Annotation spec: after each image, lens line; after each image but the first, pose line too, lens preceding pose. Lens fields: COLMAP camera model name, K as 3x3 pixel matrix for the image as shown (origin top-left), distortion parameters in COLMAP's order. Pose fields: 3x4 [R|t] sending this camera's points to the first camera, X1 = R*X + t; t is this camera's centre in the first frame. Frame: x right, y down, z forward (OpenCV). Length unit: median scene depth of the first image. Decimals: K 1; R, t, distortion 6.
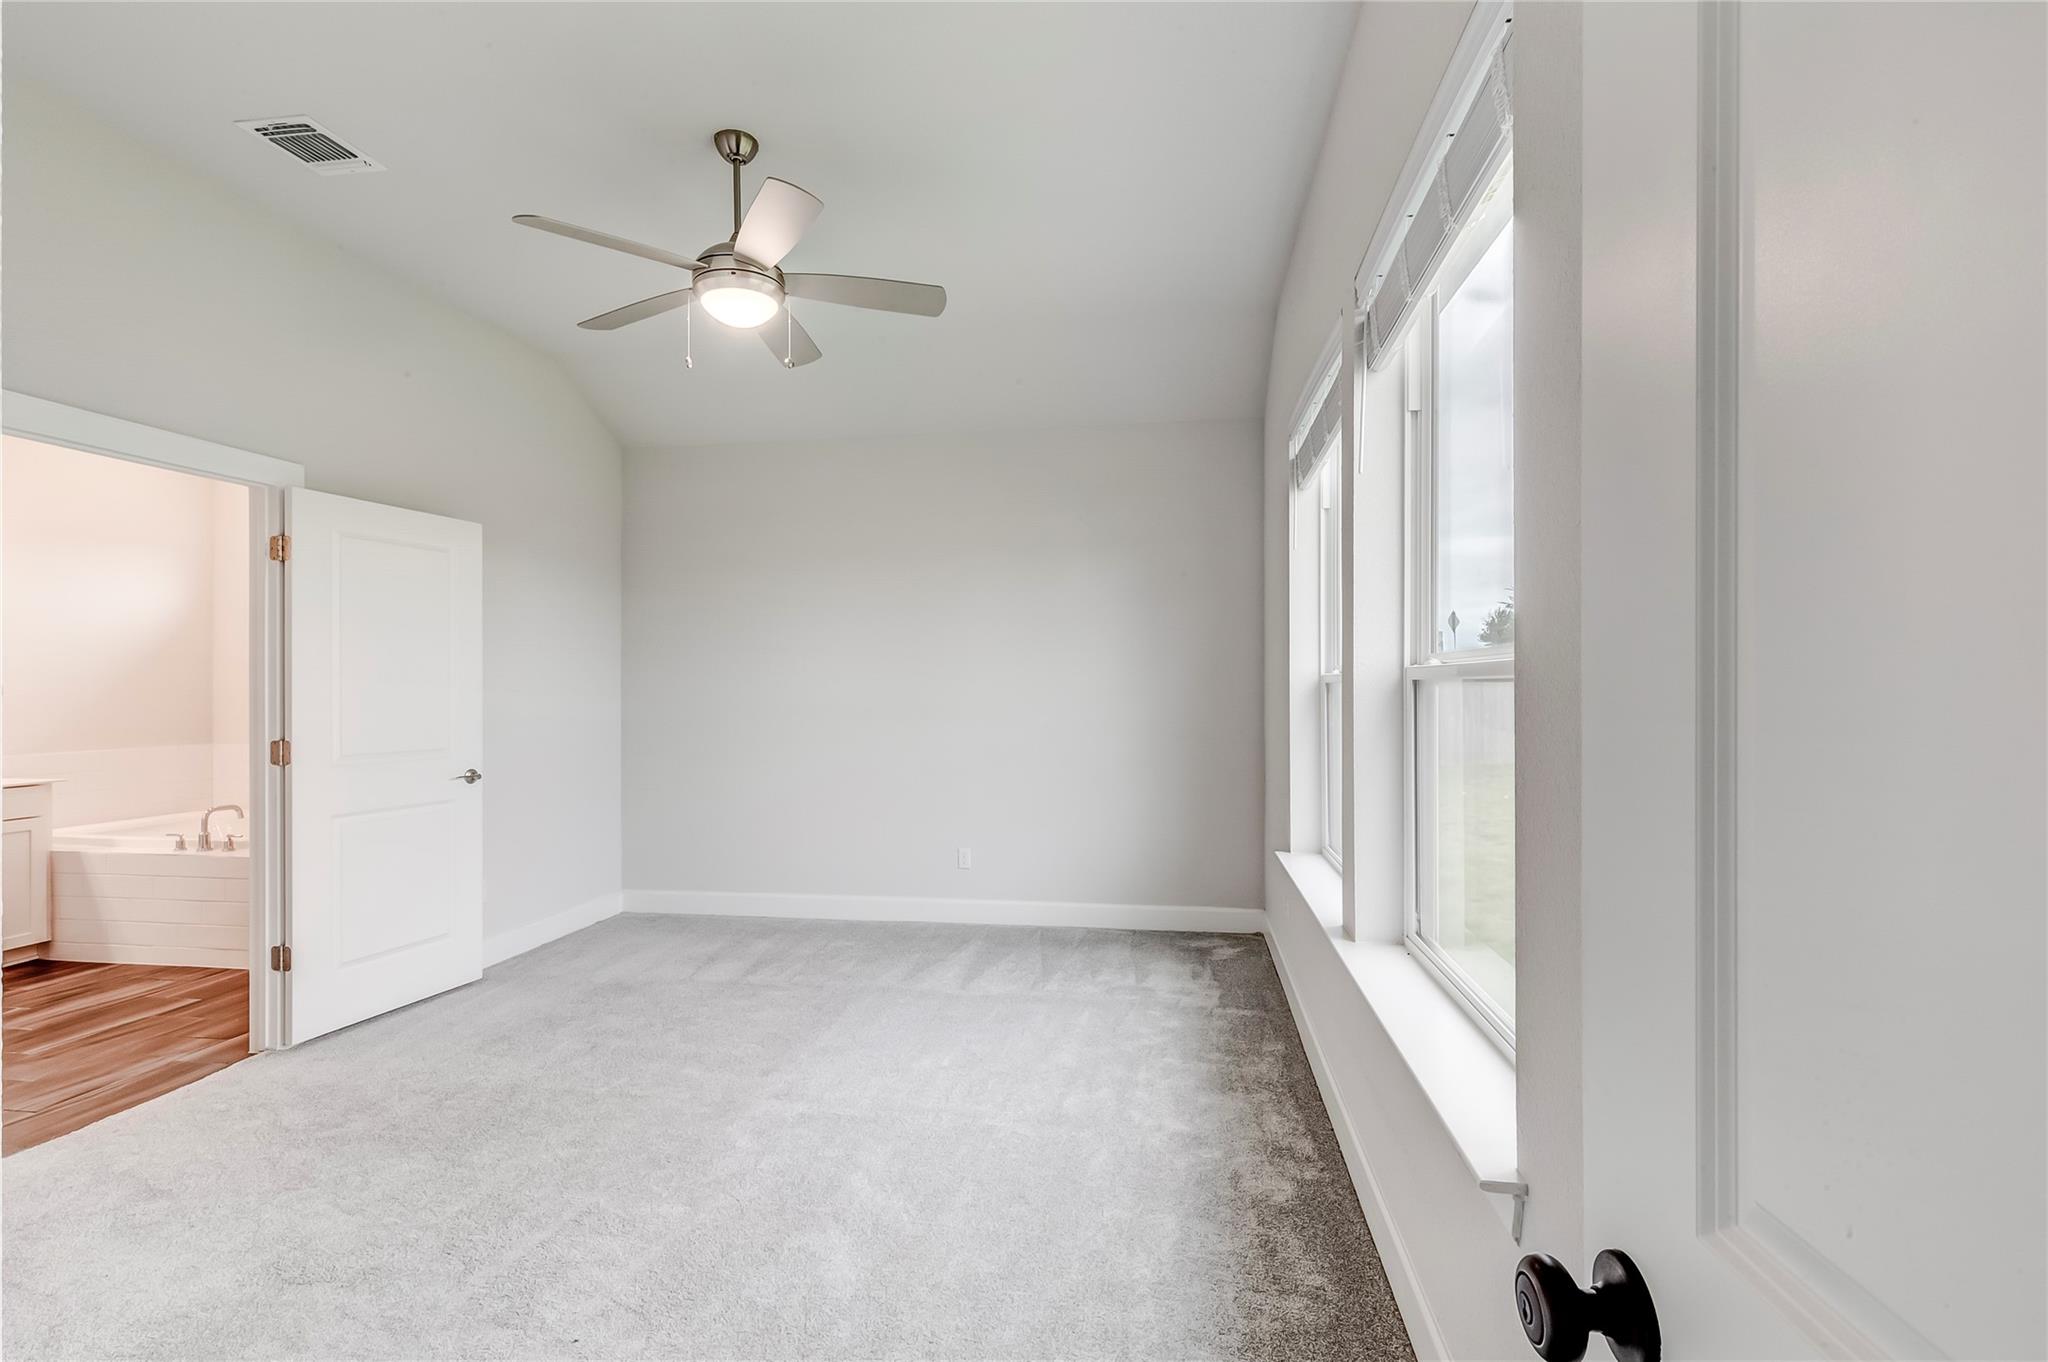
lens RADIAL K [[944.7, 0, 1024.0], [0, 944.7, 681.0], [0, 0, 1]] dist [0.003495, 0.000786]
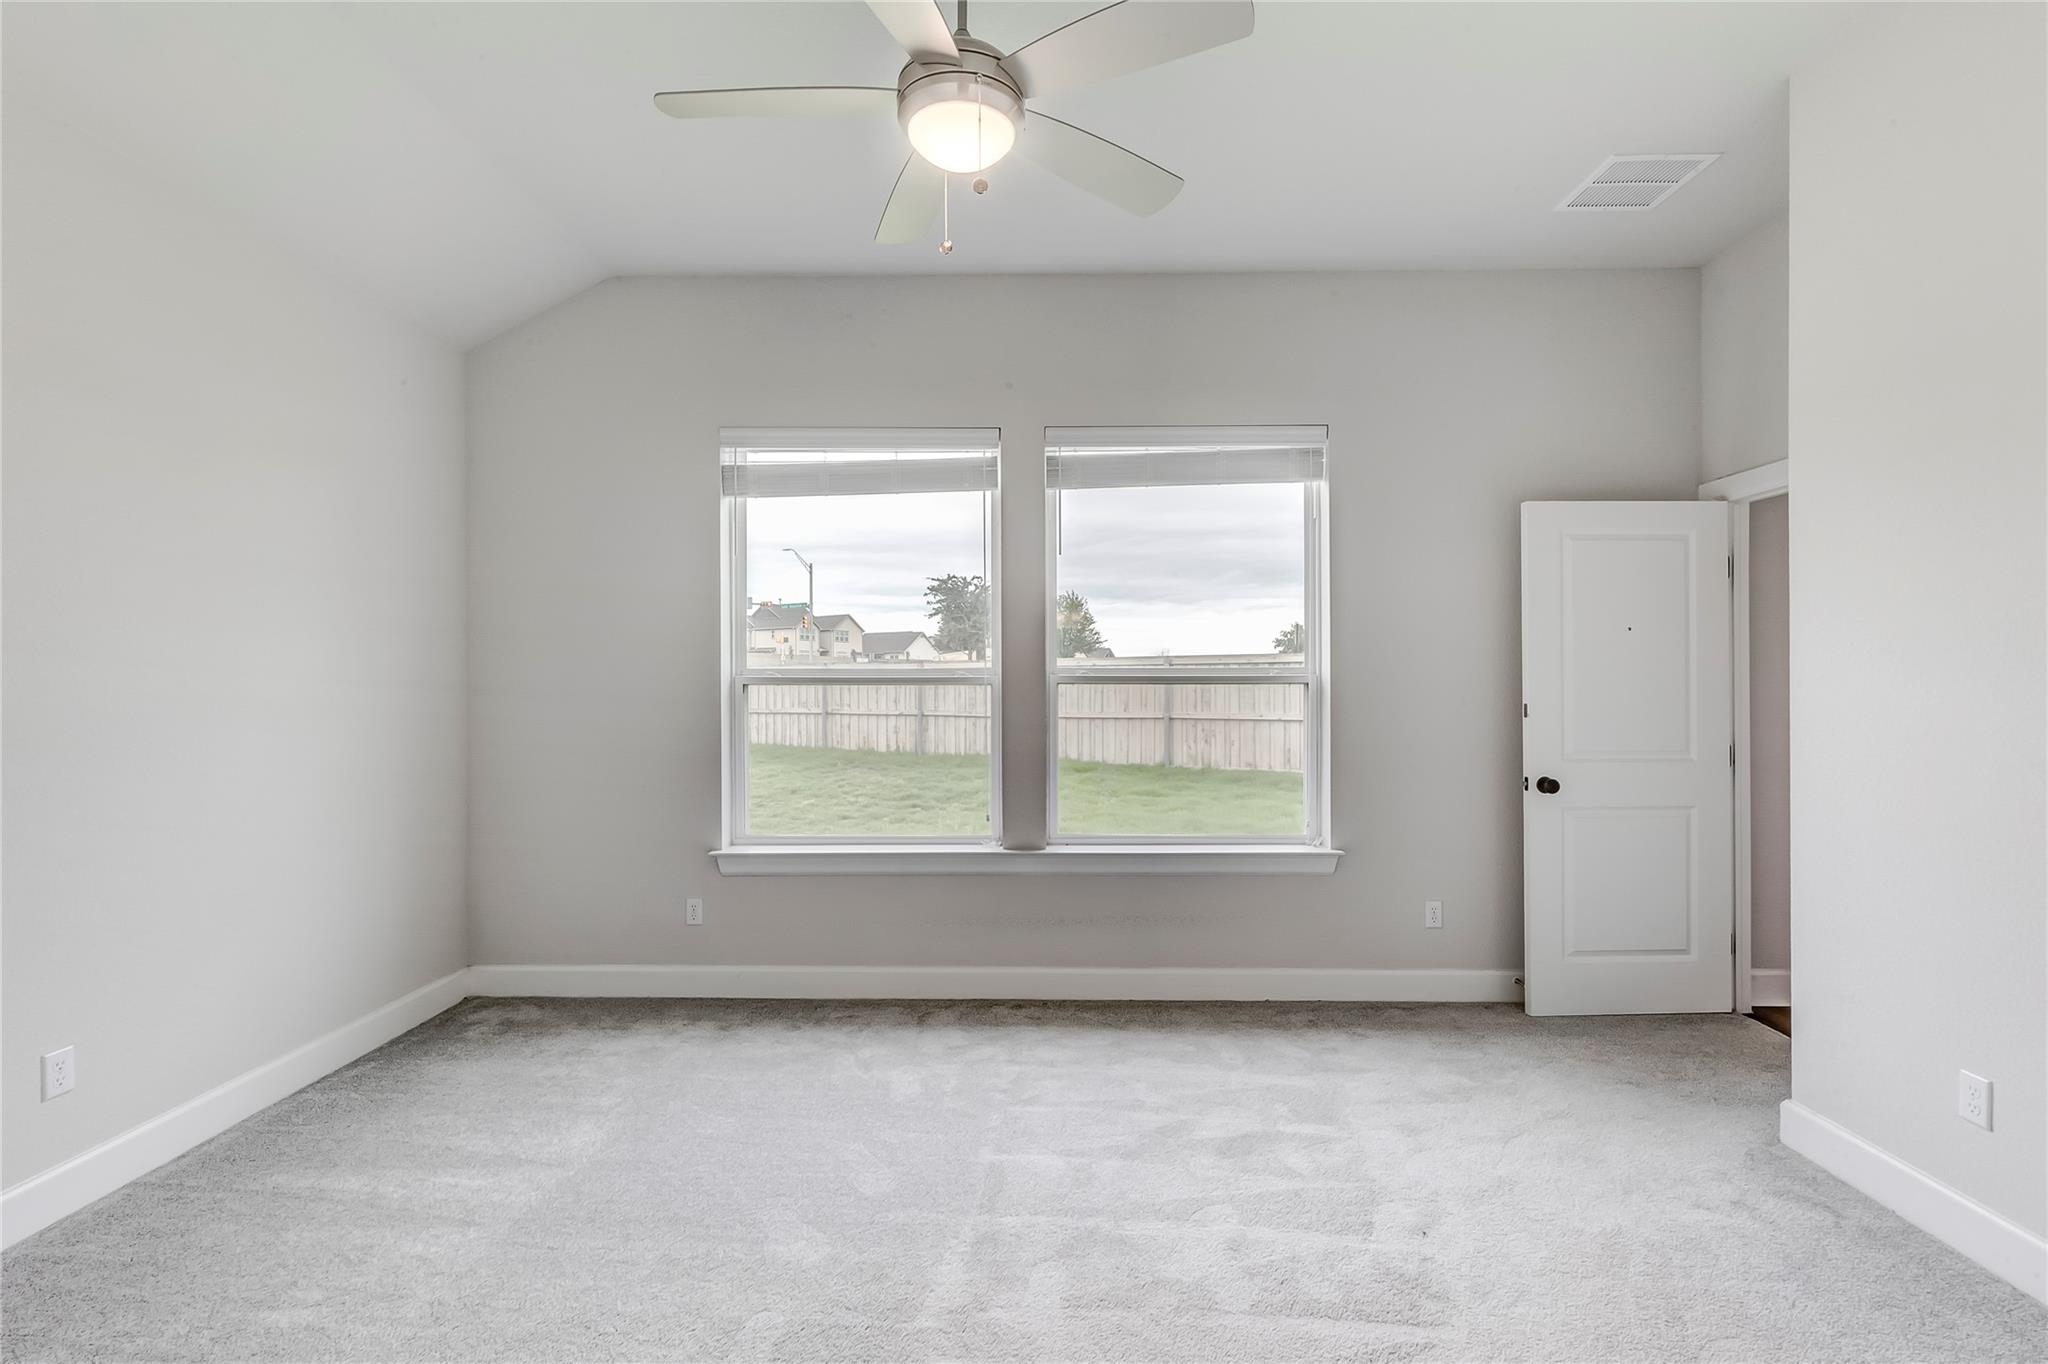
lens RADIAL K [[944.7, 0, 1024.0], [0, 944.7, 682.0], [0, 0, 1]] dist [0.003495, 0.000786]
pose [[-0.153623, 0.008140, 0.988096, -0.715498], [-0.004950, 0.999947, -0.009007, 0.003654], [-0.988117, -0.006275, -0.153574, 0.755835]]
